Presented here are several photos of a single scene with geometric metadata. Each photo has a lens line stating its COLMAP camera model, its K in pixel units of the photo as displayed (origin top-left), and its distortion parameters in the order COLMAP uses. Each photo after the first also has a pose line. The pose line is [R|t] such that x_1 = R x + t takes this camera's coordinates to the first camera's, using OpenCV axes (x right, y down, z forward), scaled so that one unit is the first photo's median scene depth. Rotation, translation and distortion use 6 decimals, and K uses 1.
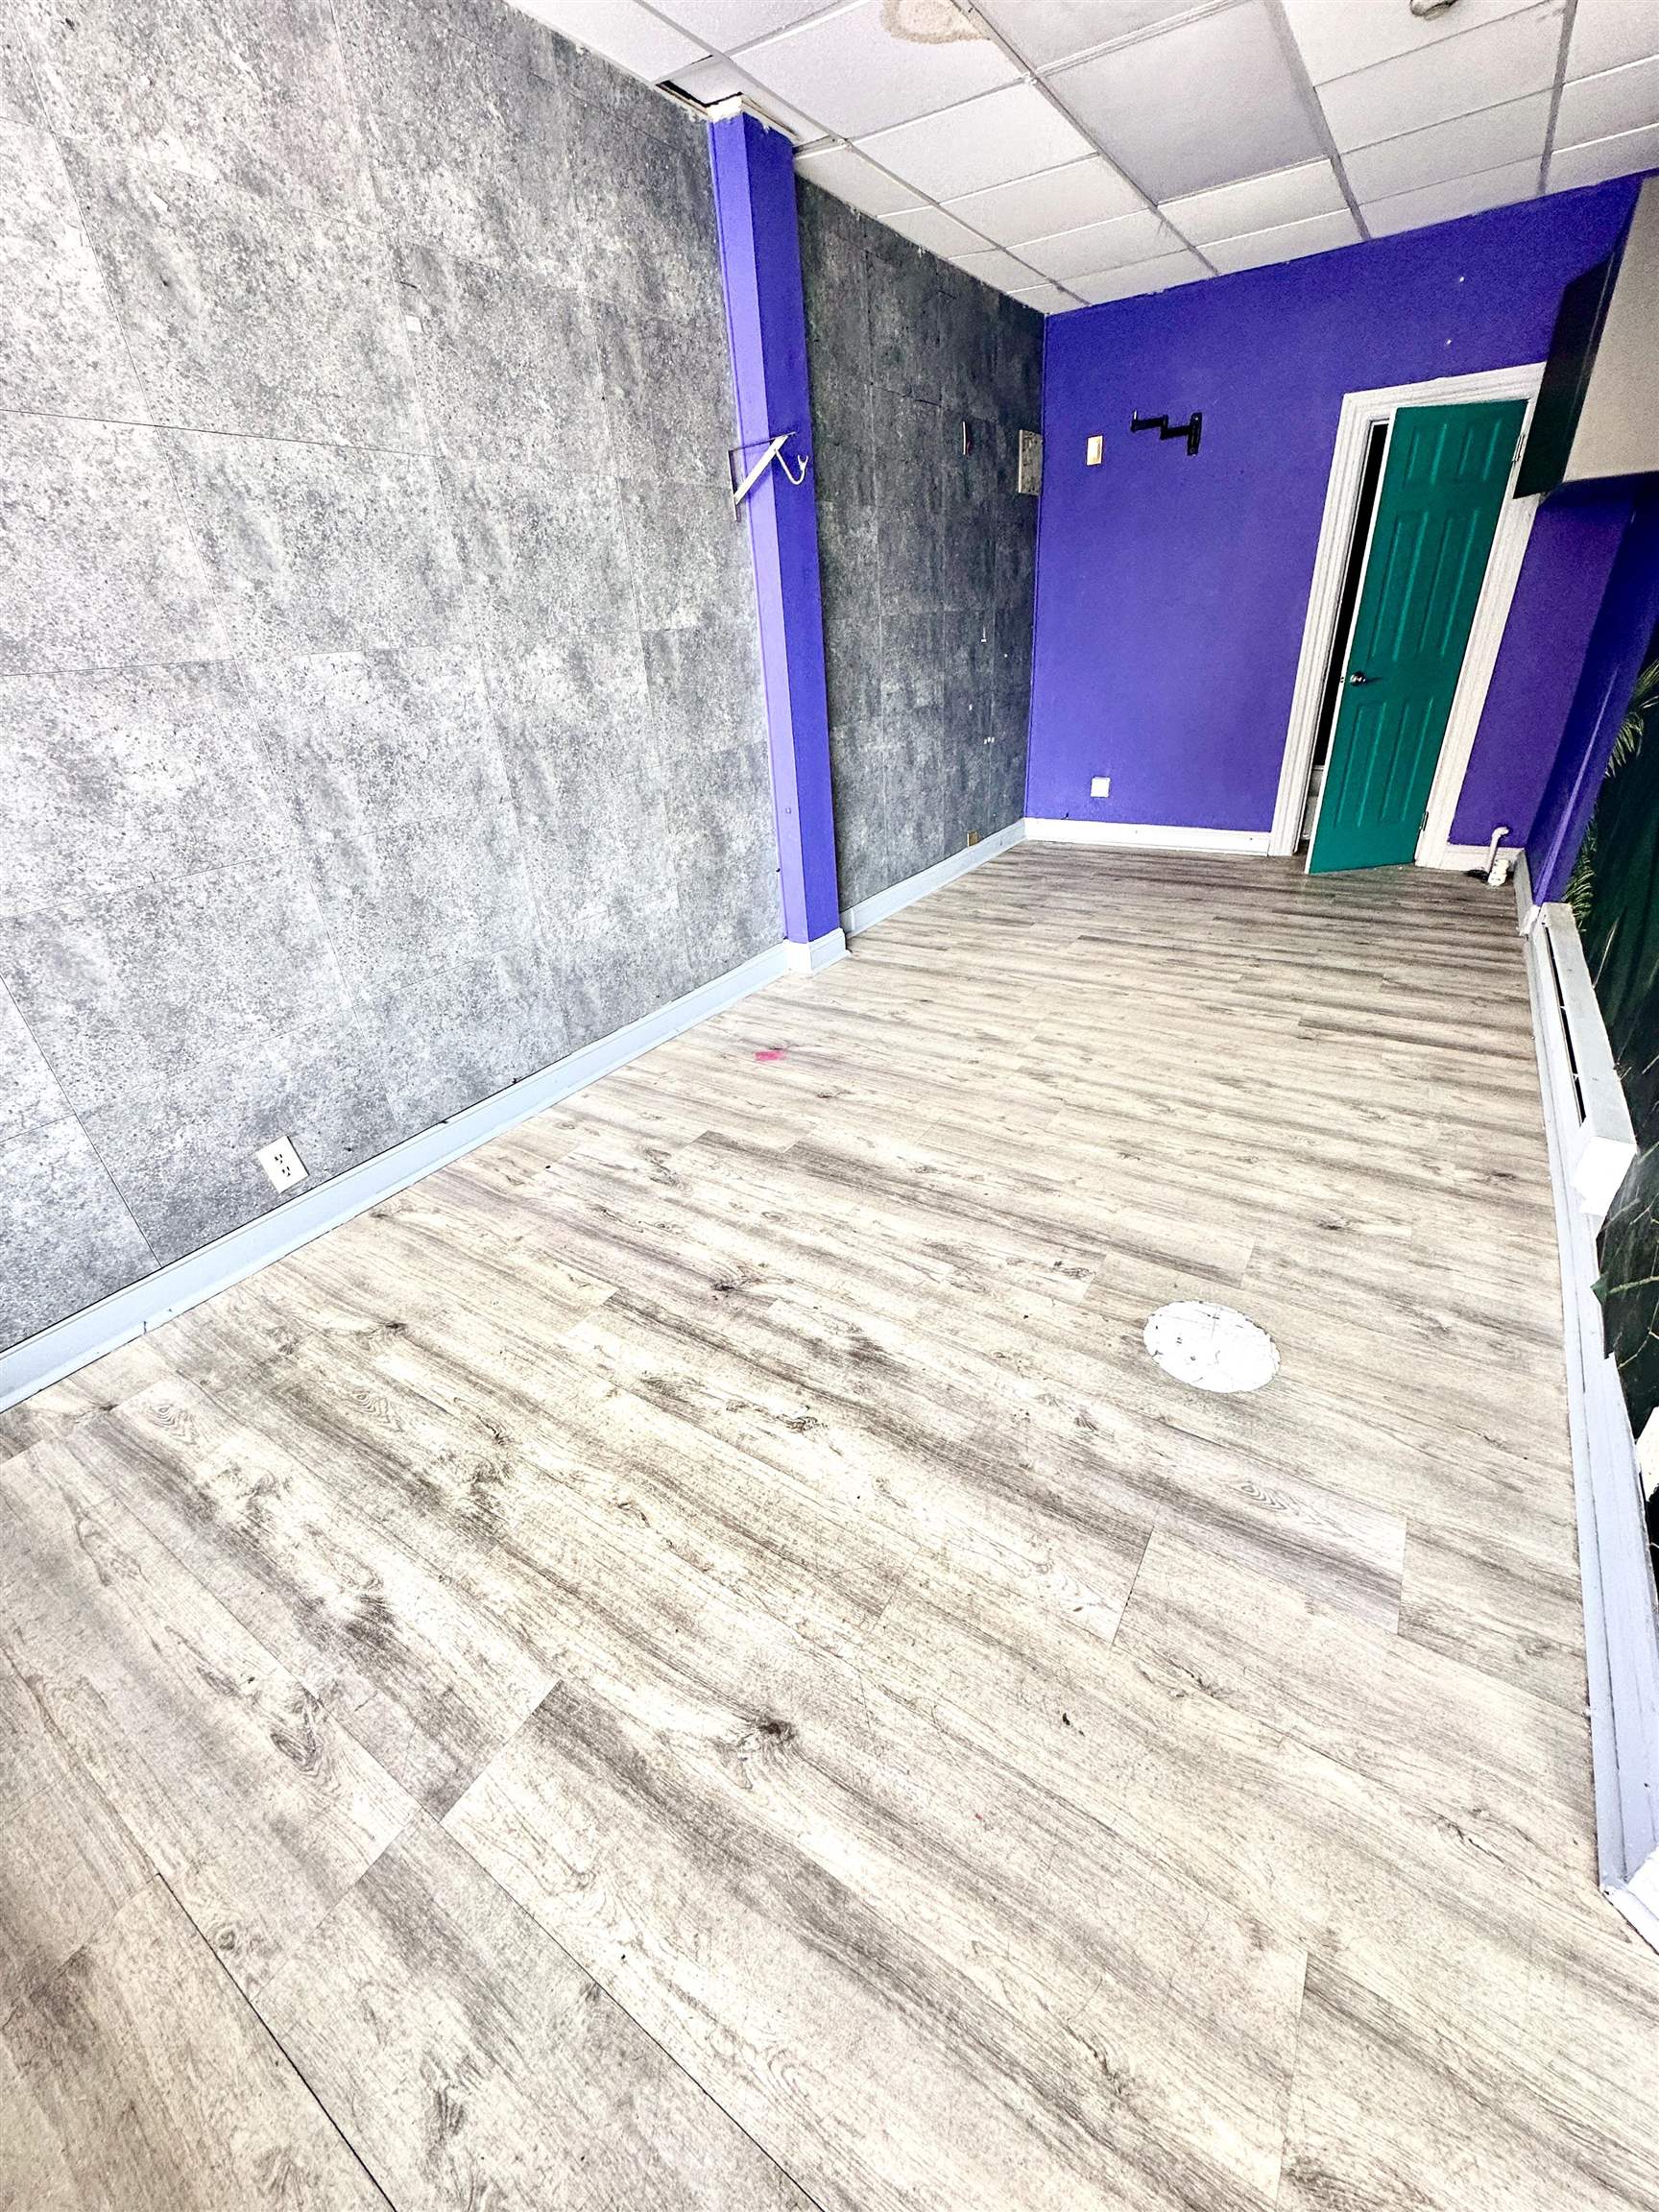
lens RADIAL K [[881.0, 0, 832.0], [0, 881.0, 1099.7], [0, 0, 1]] dist [-0.001916, 0.000305]
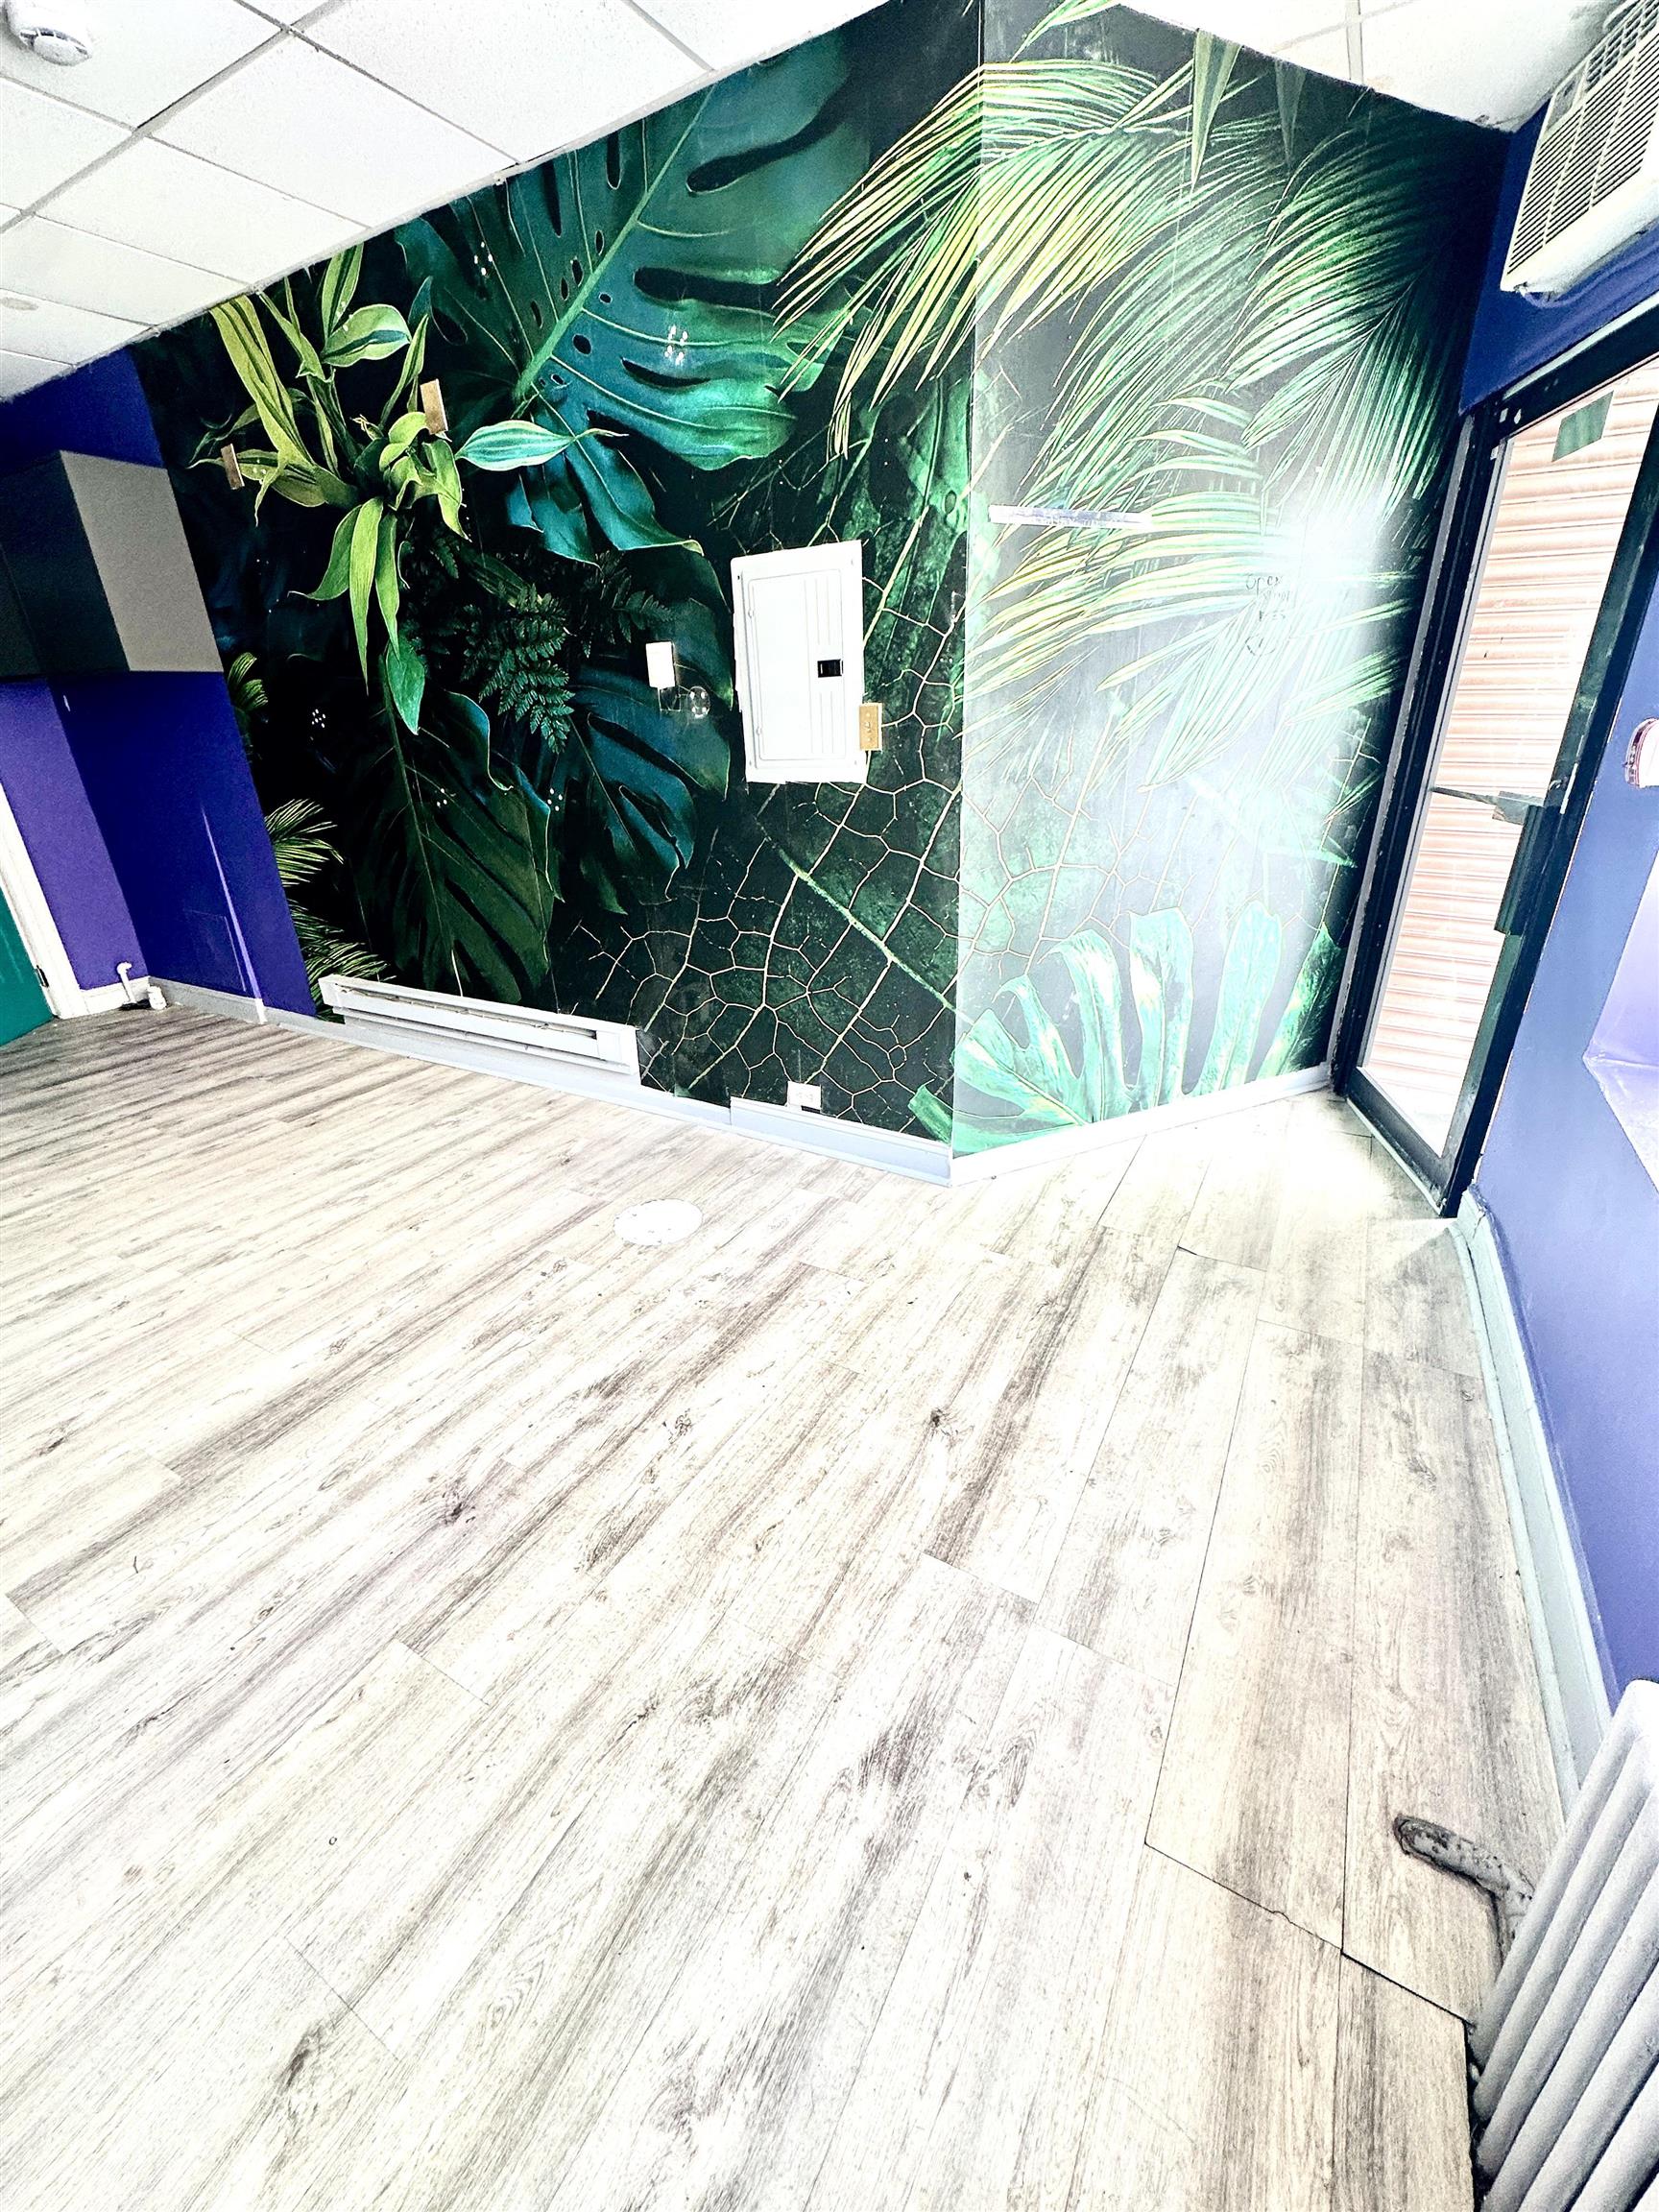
lens RADIAL K [[881.0, 0, 825.1], [0, 881.0, 1105.8], [0, 0, 1]] dist [-0.001916, 0.000305]
pose [[-0.041729, -0.346270, 0.937207, -0.622092], [0.503584, 0.802873, 0.319059, -0.140977], [-0.862938, 0.485276, 0.140873, 0.335089]]
